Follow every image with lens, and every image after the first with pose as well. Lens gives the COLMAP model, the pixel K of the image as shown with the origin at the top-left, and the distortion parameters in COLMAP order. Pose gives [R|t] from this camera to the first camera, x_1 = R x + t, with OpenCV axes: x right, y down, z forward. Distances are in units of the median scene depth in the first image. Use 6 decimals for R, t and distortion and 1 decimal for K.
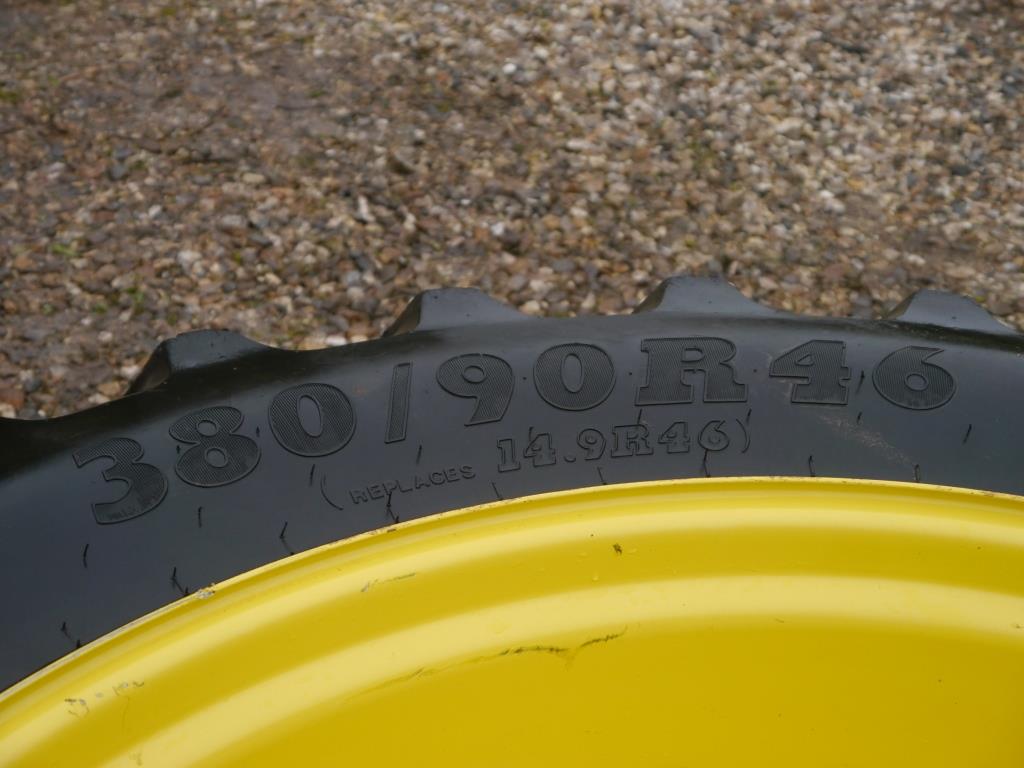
lens RADIAL K [[1660.0, 0, 513.4], [0, 1660.0, 386.0], [0, 0, 1]] dist [-0.003806, 0.000000]
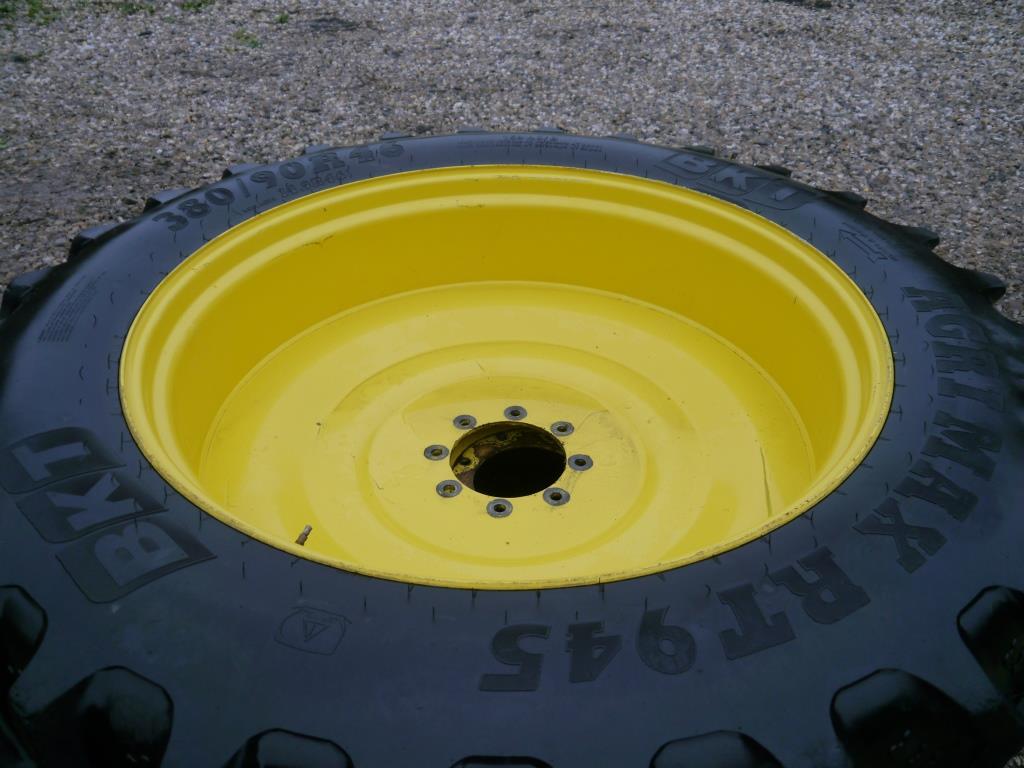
lens RADIAL K [[843.1, 0, 512.0], [0, 843.1, 379.8], [0, 0, 1]] dist [-0.007780, 0.011479]
pose [[0.885449, -0.313958, 0.342651, -0.063989], [0.283981, 0.949159, 0.135839, 0.065343], [-0.367878, -0.022972, 0.929590, -0.159547]]
